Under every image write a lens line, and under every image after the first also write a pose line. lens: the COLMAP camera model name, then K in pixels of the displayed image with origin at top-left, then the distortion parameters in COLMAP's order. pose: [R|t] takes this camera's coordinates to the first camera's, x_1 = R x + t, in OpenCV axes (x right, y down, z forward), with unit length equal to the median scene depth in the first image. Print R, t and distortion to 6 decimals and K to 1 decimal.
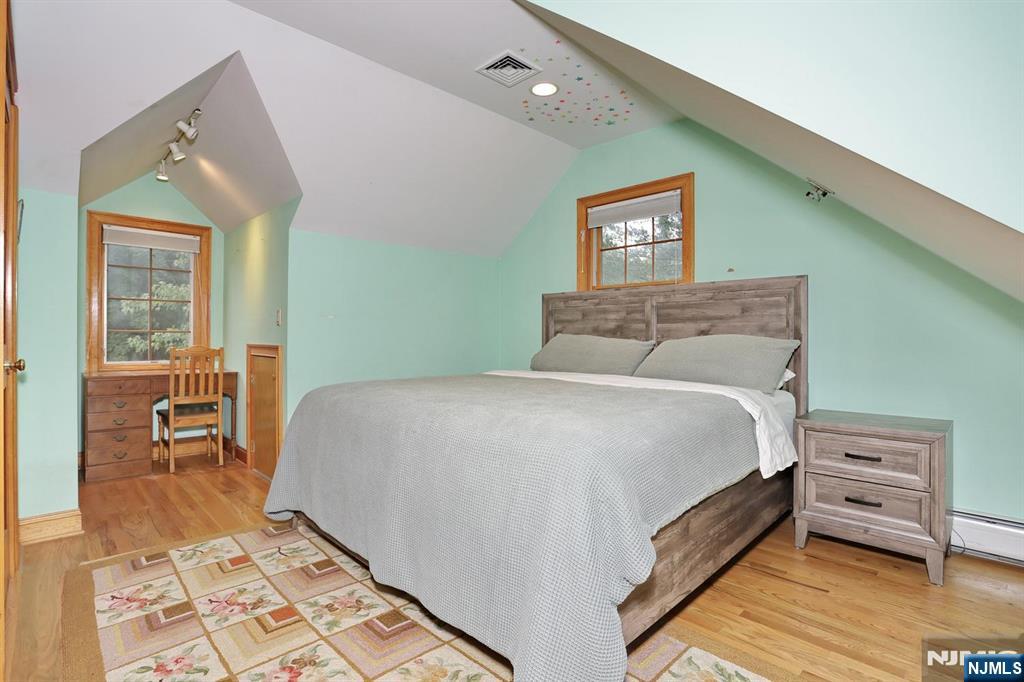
lens RADIAL K [[496.5, 0, 507.7], [0, 496.5, 338.0], [0, 0, 1]] dist [-0.073695, 0.029916]
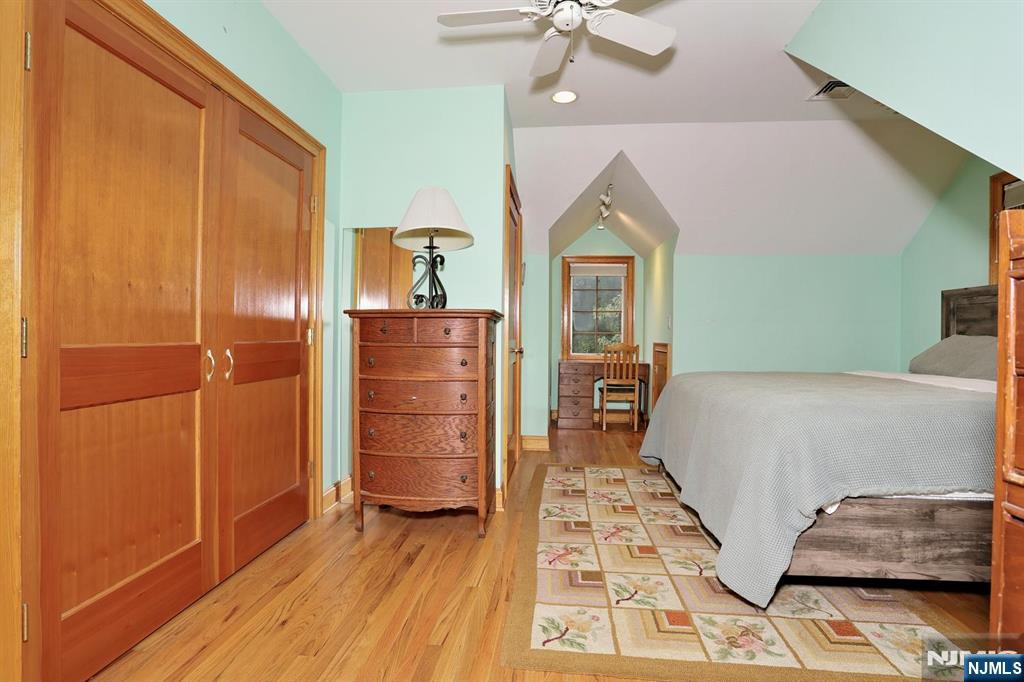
lens RADIAL K [[496.5, 0, 507.7], [0, 496.5, 338.0], [0, 0, 1]] dist [-0.073695, 0.029916]
pose [[0.637336, 0.004078, -0.770575, 0.284408], [-0.007624, 0.999970, -0.001013, 0.004888], [0.770548, 0.006521, 0.637348, -0.189728]]
